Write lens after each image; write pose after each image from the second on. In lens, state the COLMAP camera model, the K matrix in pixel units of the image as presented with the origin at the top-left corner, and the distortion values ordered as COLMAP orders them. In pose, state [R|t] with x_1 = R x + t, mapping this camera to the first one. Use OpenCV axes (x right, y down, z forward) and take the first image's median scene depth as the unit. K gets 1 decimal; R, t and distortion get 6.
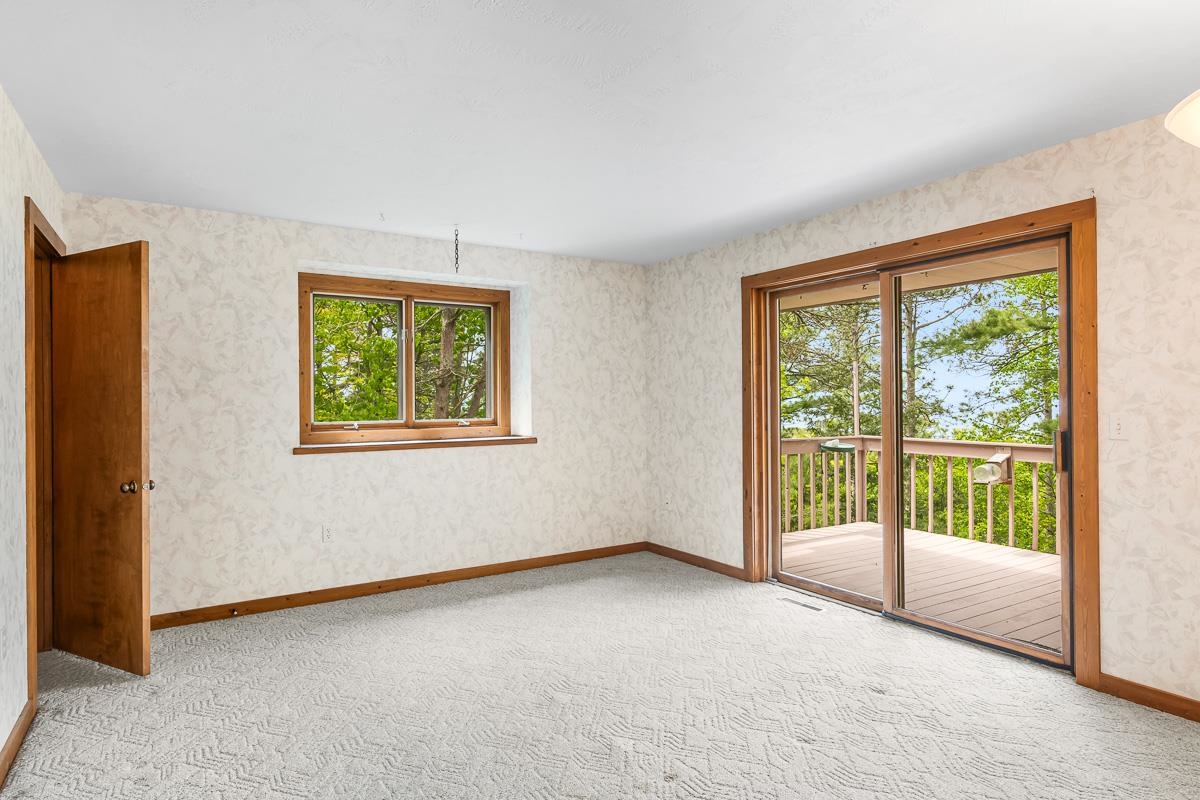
lens RADIAL K [[662.6, 0, 596.8], [0, 662.6, 396.4], [0, 0, 1]] dist [0.003866, -0.002763]
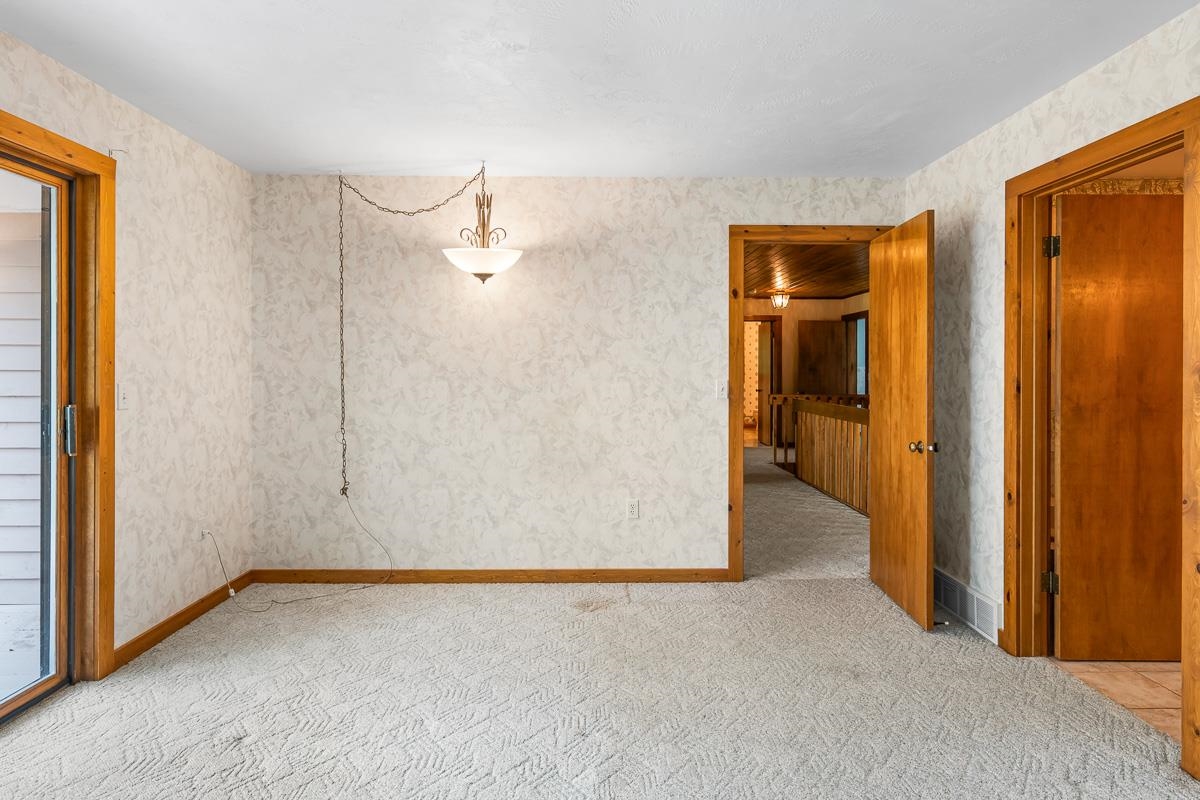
lens RADIAL K [[662.6, 0, 599.2], [0, 662.6, 366.2], [0, 0, 1]] dist [0.003866, -0.002763]
pose [[-0.851083, 0.006846, 0.524986, -0.261002], [0.001117, 0.999936, -0.011228, 0.008951], [-0.525030, -0.008969, -0.851037, 1.075275]]
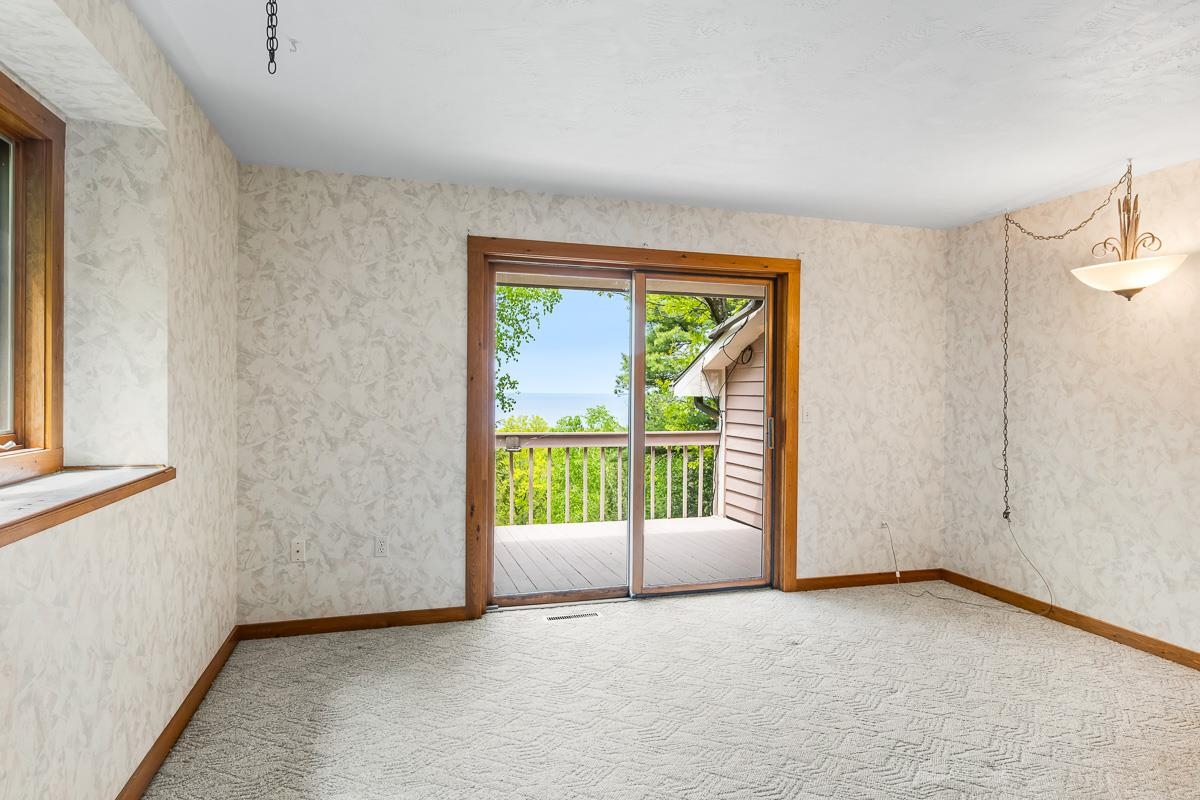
lens RADIAL K [[675.0, 0, 602.4], [0, 675.0, 398.2], [0, 0, 1]] dist [-0.002751, -0.000401]
pose [[0.271046, 0.001167, 0.962566, -0.606644], [-0.017480, 0.999840, 0.003710, 0.008588], [-0.962408, -0.017832, 0.271023, 0.750654]]
